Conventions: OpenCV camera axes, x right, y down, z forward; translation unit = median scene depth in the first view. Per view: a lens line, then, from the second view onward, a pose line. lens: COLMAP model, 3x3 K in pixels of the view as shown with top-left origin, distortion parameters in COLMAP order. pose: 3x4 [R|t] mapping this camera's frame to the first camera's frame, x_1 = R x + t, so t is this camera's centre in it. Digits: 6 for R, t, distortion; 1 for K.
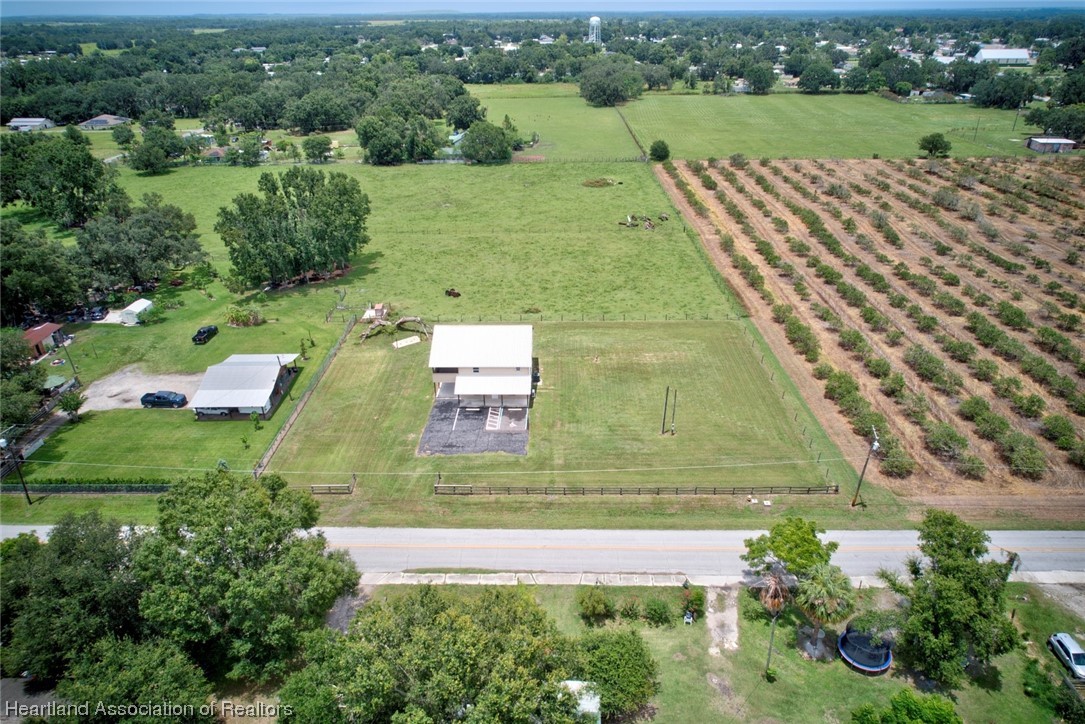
lens RADIAL K [[699.6, 0, 542.5], [0, 699.6, 362.0], [0, 0, 1]] dist [-0.007935, 0.001758]
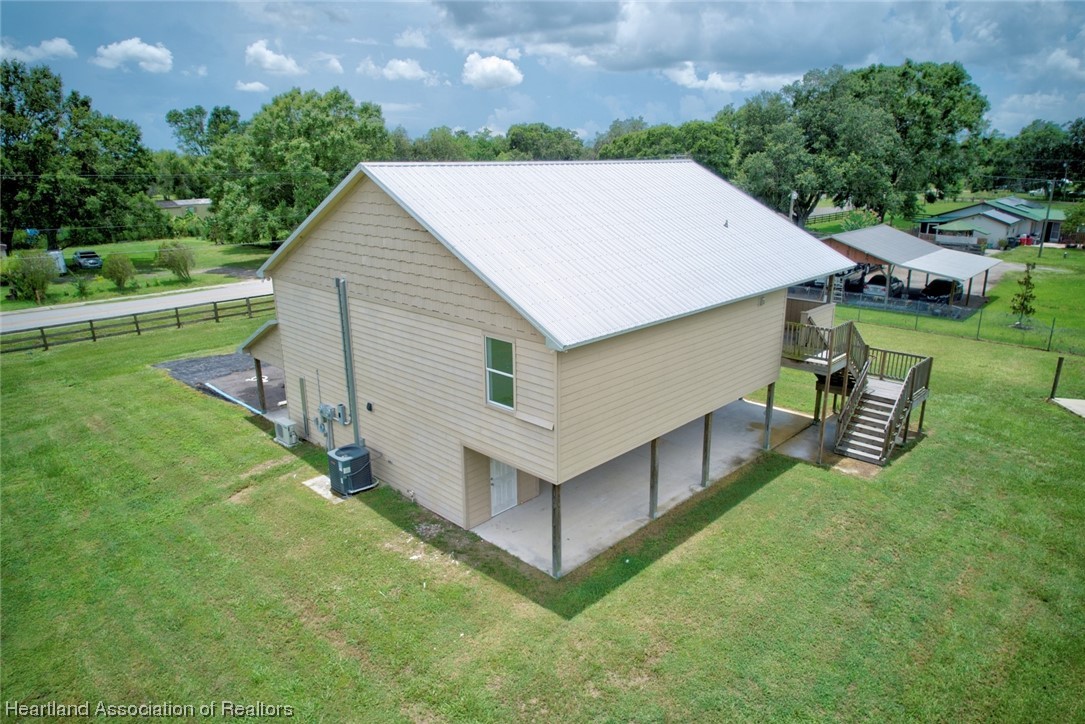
lens RADIAL K [[699.6, 0, 542.5], [0, 699.6, 362.0], [0, 0, 1]] dist [-0.007935, 0.001758]
pose [[-0.682954, 0.218214, -0.697106, 0.086262], [-0.322905, 0.765838, 0.556079, -0.128673], [0.655214, 0.604876, -0.452570, 1.201237]]
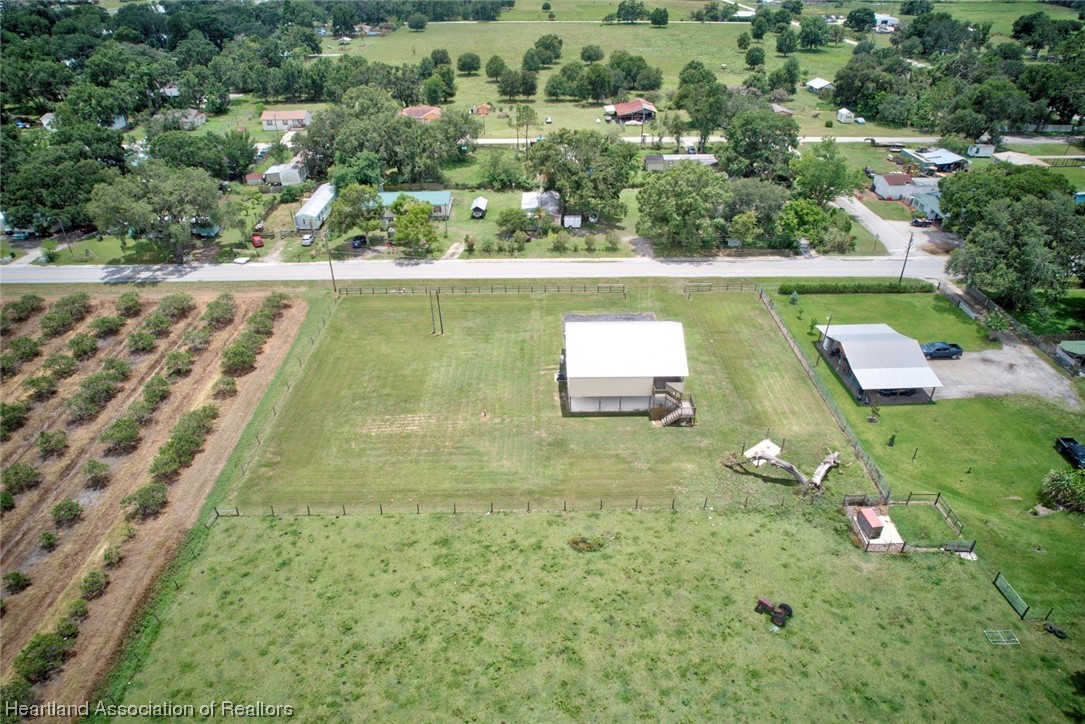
lens RADIAL K [[670.1, 0, 542.5], [0, 670.1, 362.0], [0, 0, 1]] dist [-0.022676, 0.000600]
pose [[-0.999585, 0.024056, -0.015824, 0.029536], [-0.001273, 0.512096, 0.858927, -0.772367], [0.028766, 0.858591, -0.511853, 1.544736]]
